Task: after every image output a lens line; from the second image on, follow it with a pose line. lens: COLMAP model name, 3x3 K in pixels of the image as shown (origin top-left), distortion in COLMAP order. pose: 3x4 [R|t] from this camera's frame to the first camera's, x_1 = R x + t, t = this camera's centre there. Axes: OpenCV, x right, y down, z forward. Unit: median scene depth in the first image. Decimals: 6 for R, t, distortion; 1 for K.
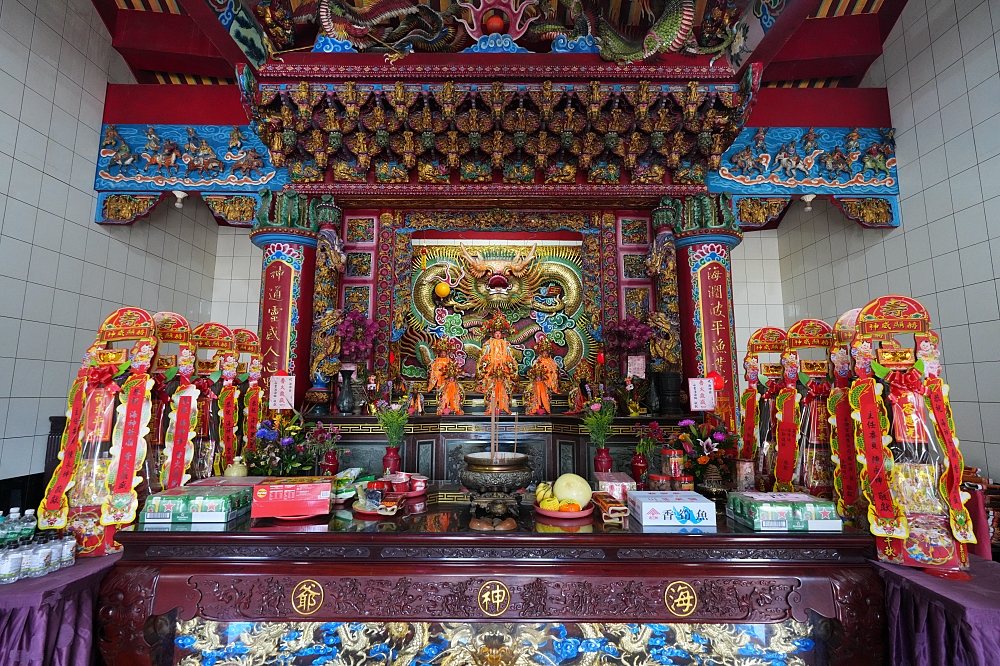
lens RADIAL K [[470.2, 0, 503.4], [0, 470.2, 331.6], [0, 0, 1]] dist [0.002154, 0.000121]
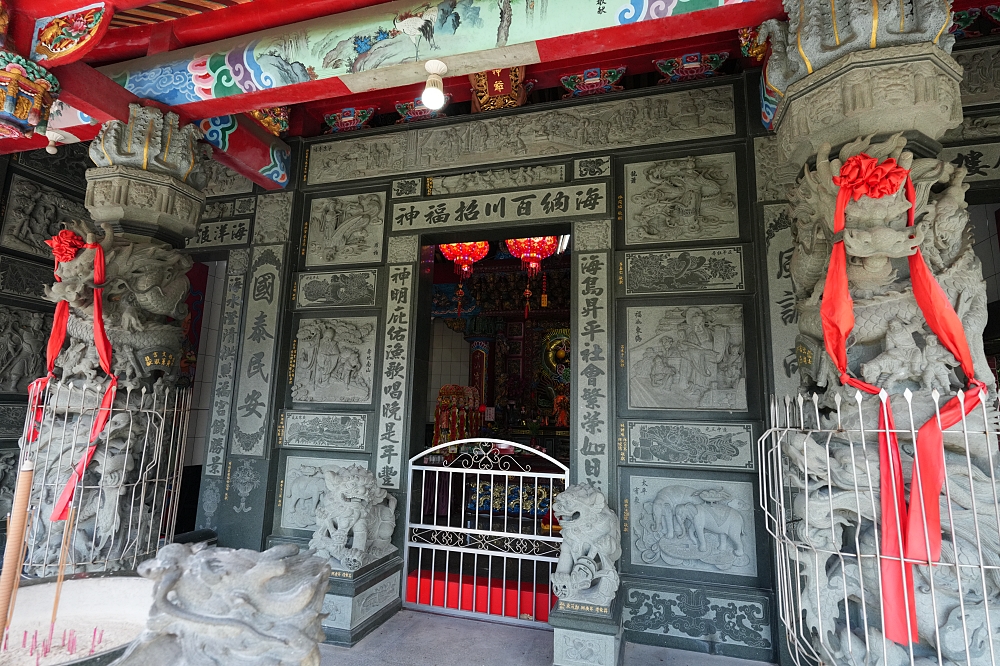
lens RADIAL K [[531.4, 0, 499.3], [0, 531.4, 328.0], [0, 0, 1]] dist [0.001061, 0.000061]
pose [[0.957886, -0.027679, -0.285811, 0.277293], [0.016679, 0.999026, -0.040850, -0.147531], [0.286663, 0.034362, 0.957415, -1.192048]]
